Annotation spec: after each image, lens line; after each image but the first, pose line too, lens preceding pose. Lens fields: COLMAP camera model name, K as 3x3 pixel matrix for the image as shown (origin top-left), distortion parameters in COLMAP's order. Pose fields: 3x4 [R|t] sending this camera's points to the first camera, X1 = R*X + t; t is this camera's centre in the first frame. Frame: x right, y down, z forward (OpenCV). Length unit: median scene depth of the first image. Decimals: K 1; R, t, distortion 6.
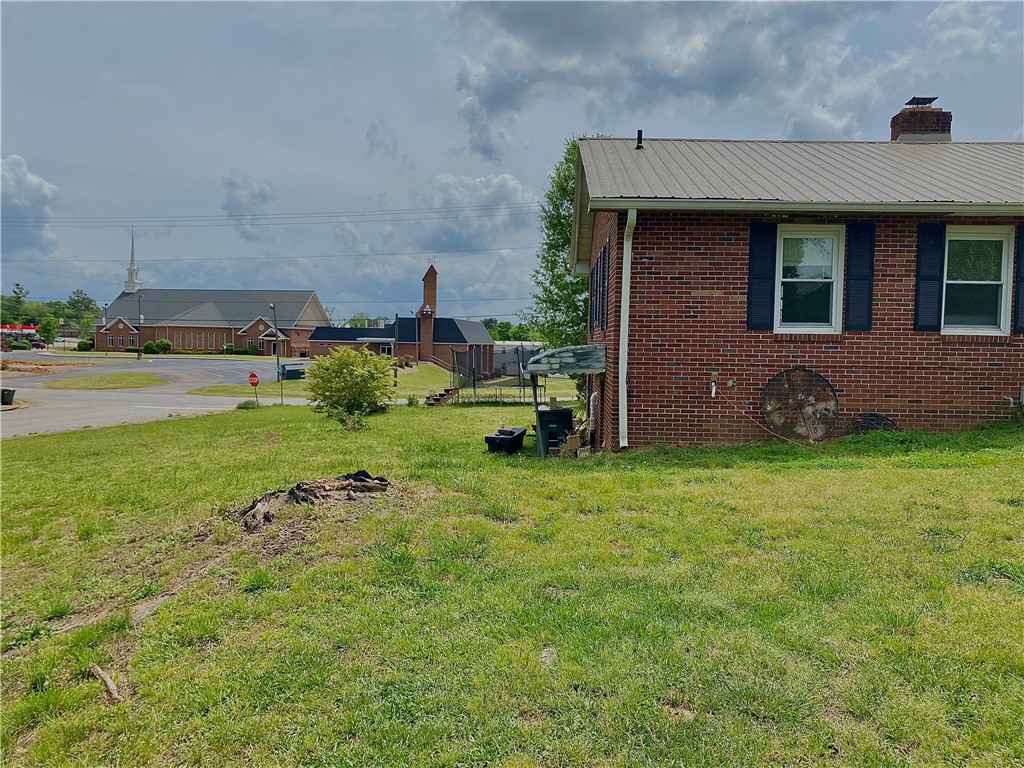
lens RADIAL K [[782.2, 0, 507.2], [0, 782.2, 381.5], [0, 0, 1]] dist [0.014404, -0.000811]
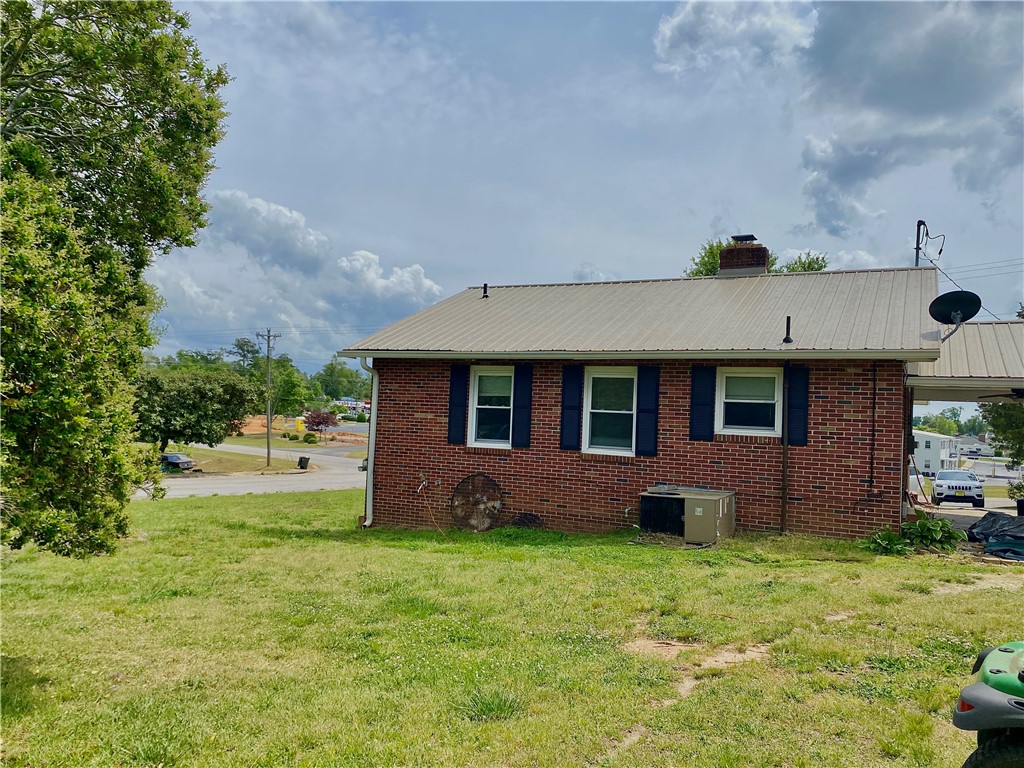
lens RADIAL K [[782.2, 0, 507.2], [0, 782.2, 381.5], [0, 0, 1]] dist [0.014404, -0.000811]
pose [[0.897589, 0.002682, -0.440825, 0.988691], [-0.047047, 0.994853, -0.089741, -0.055839], [0.438315, 0.101290, 0.893096, -0.166632]]
